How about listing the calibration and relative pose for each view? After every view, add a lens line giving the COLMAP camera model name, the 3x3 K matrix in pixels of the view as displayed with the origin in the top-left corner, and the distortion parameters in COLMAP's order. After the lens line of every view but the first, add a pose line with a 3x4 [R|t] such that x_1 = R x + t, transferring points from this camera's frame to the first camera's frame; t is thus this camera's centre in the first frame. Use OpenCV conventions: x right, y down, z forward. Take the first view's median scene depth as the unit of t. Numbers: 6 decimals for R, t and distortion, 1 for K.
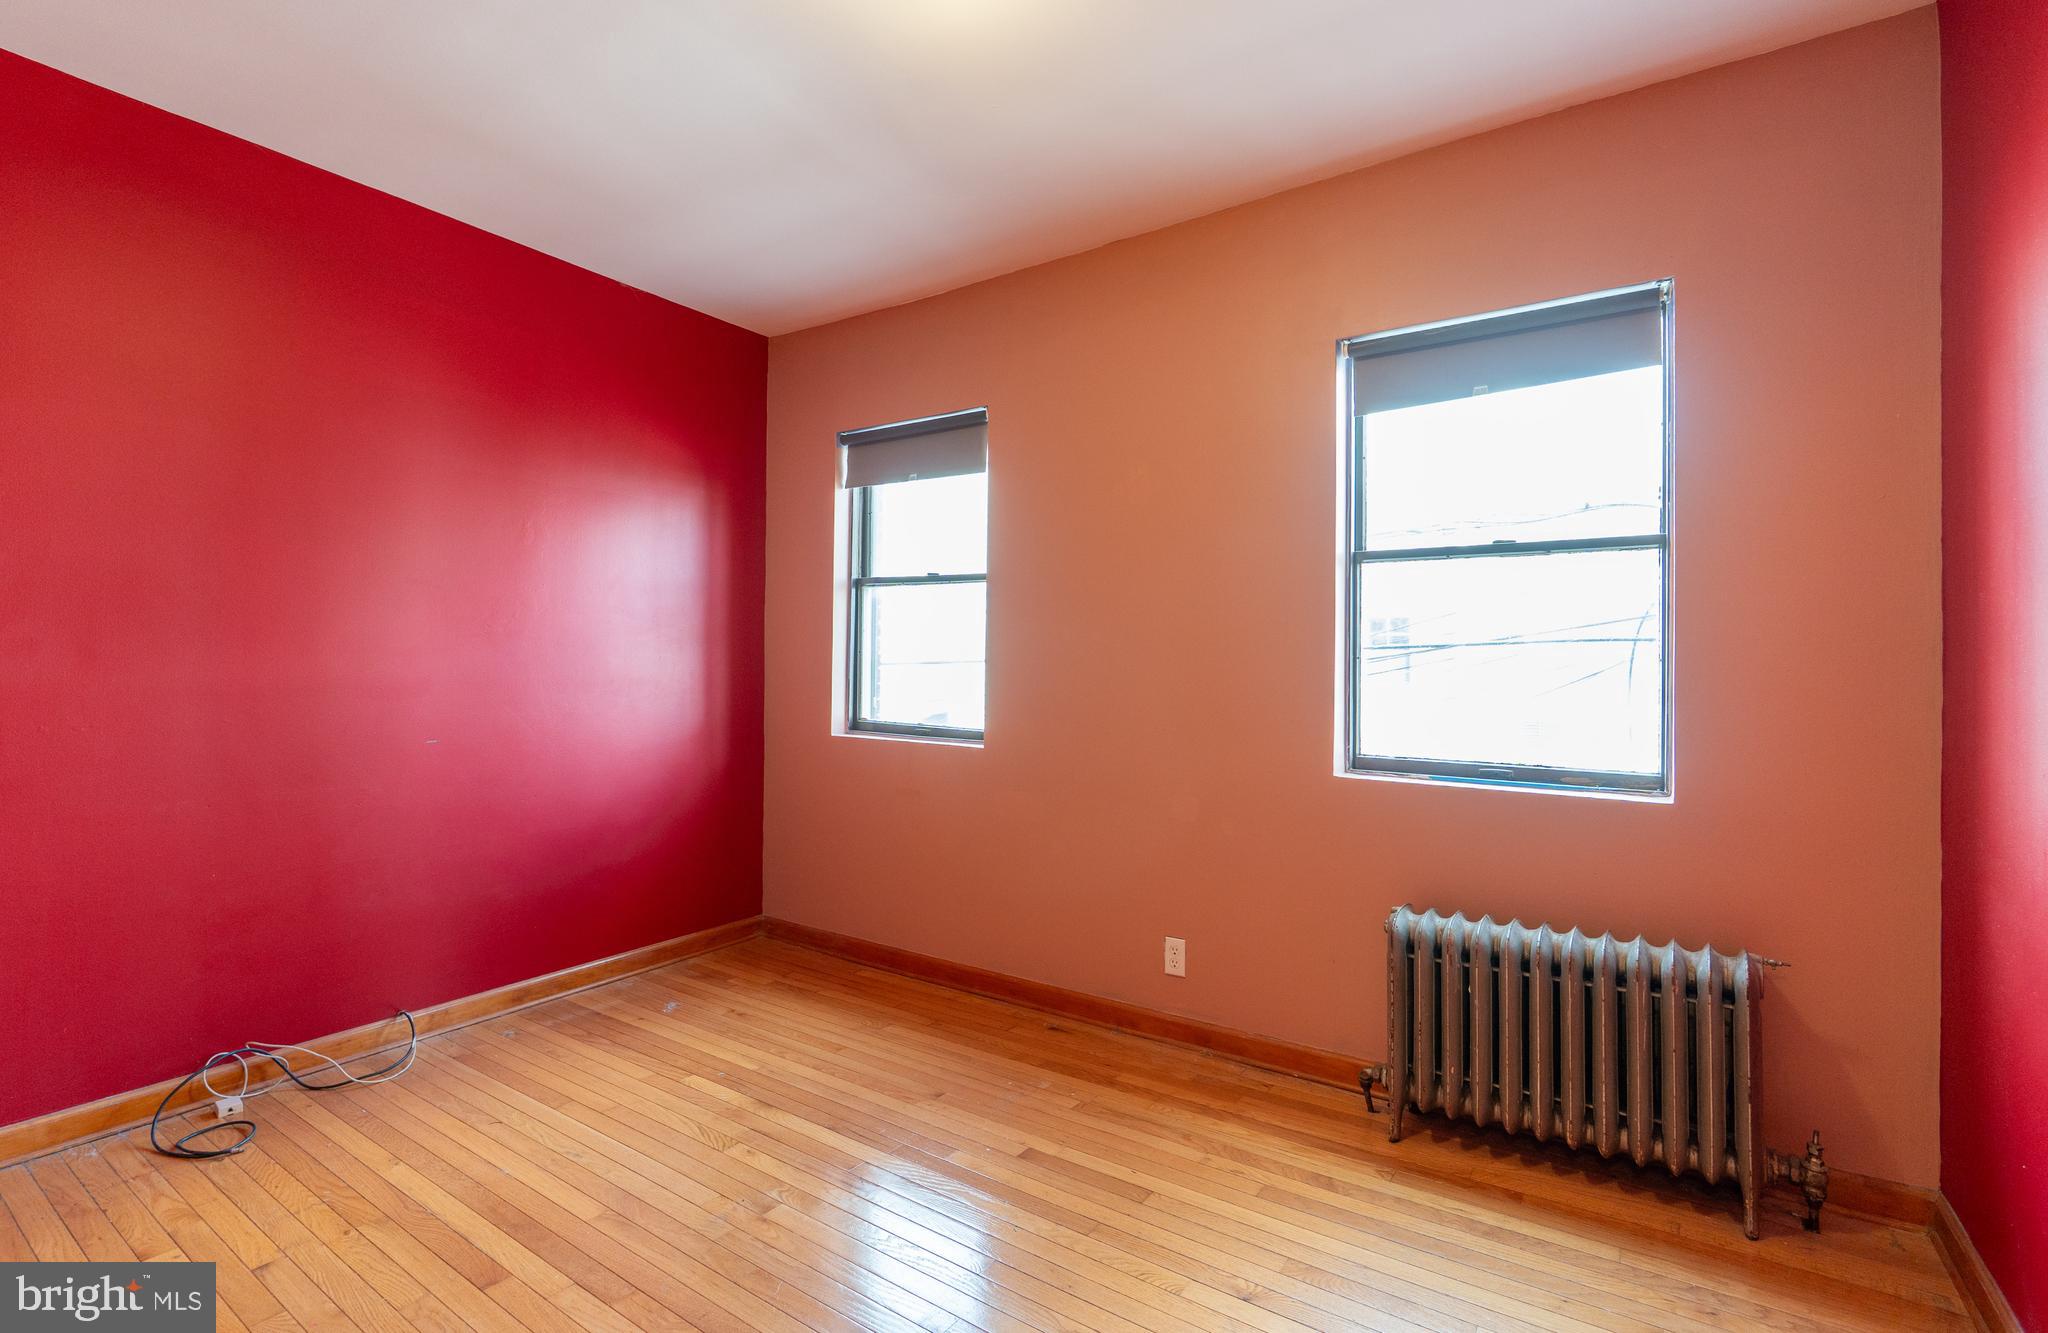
lens RADIAL K [[980.4, 0, 1024.0], [0, 980.4, 636.9], [0, 0, 1]] dist [-0.017552, -0.000129]
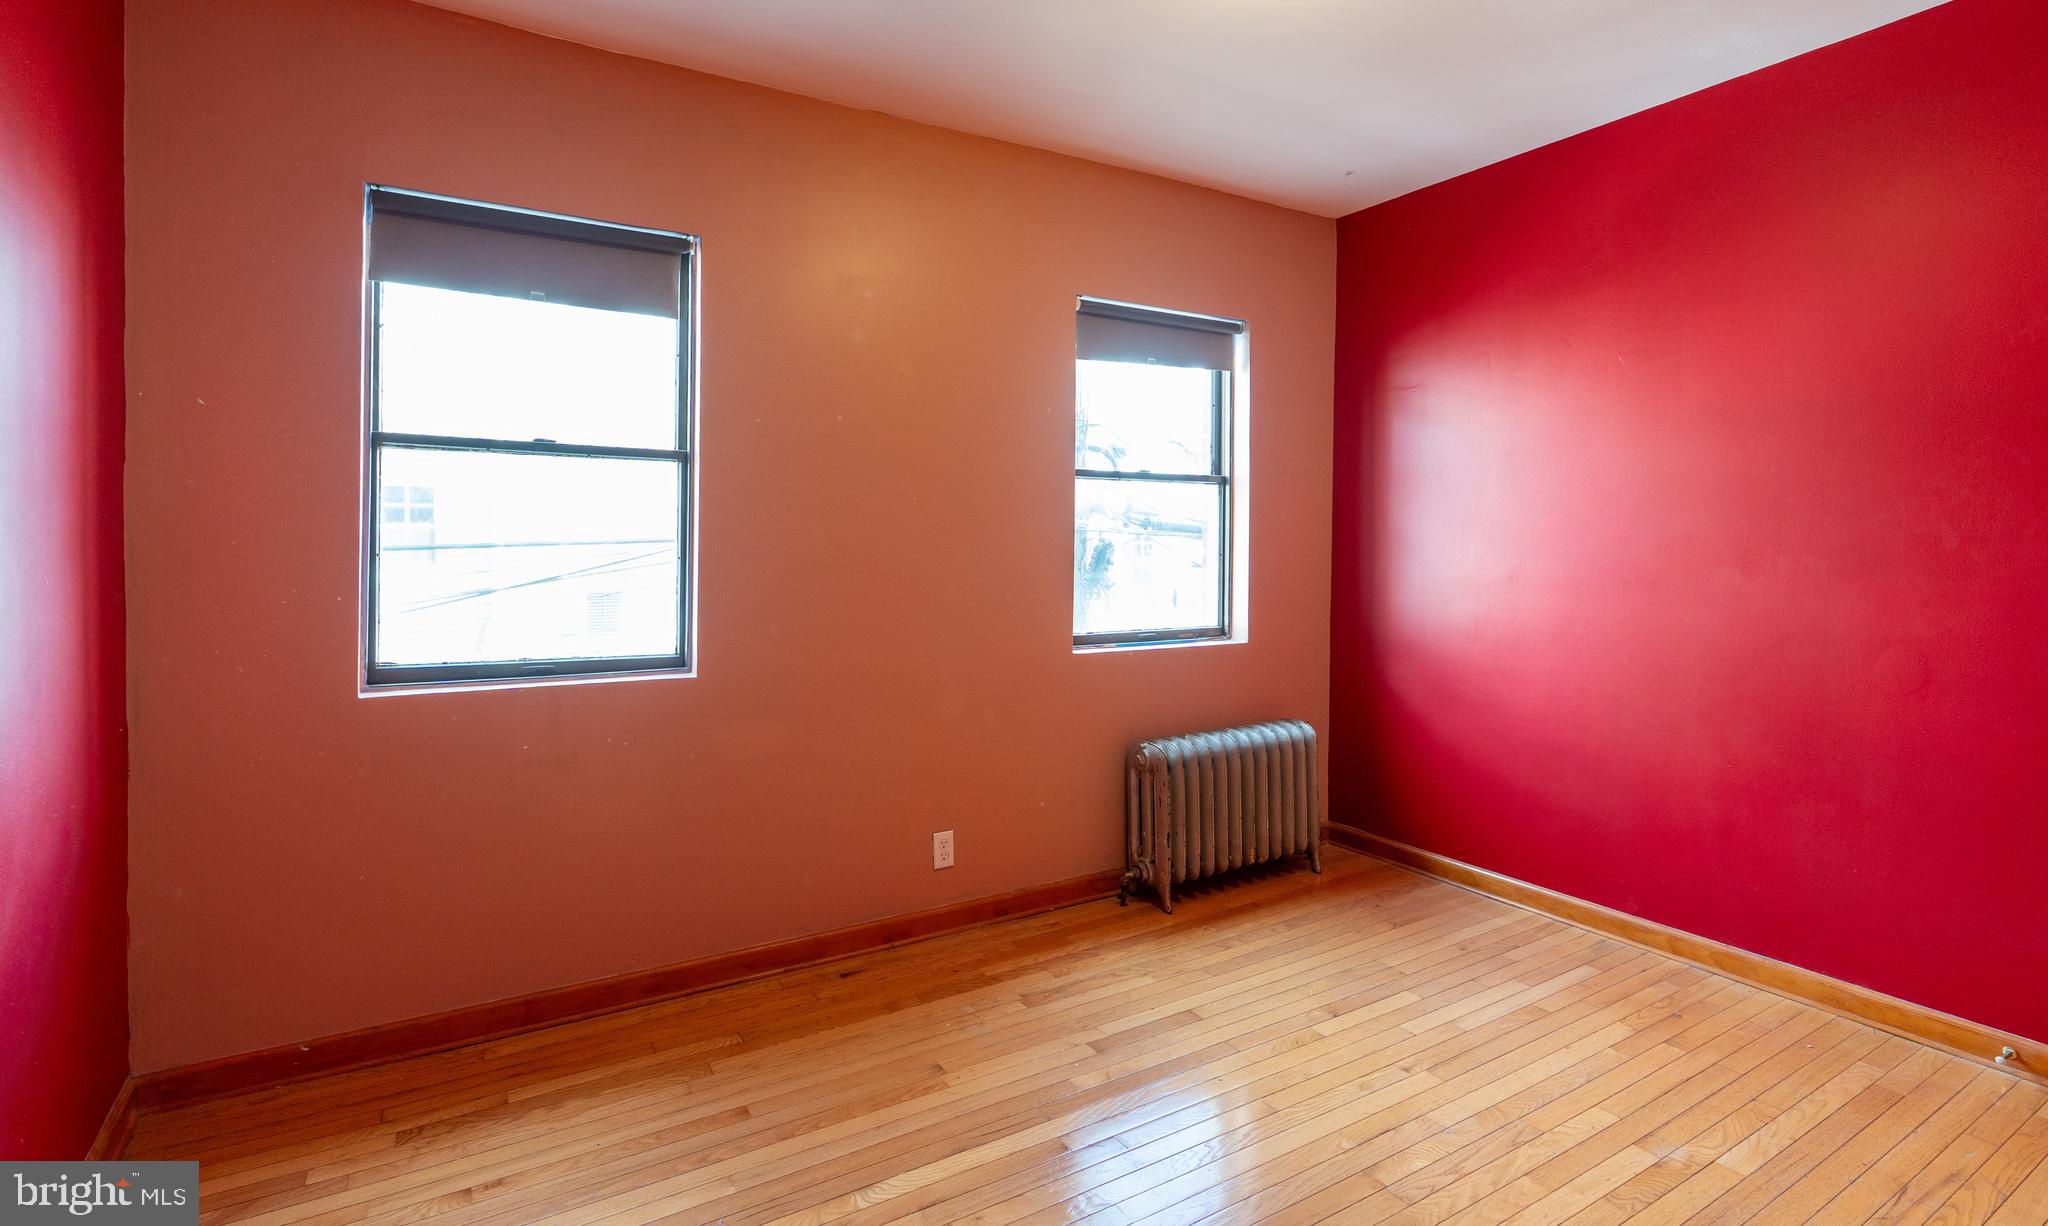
lens RADIAL K [[952.9, 0, 1029.8], [0, 952.9, 544.8], [0, 0, 1]] dist [-0.014257, 0.000709]
pose [[0.389691, 0.003015, 0.920941, -0.695956], [-0.013590, 0.999905, 0.002477, 0.003642], [-0.920845, -0.013481, 0.389695, 0.508452]]
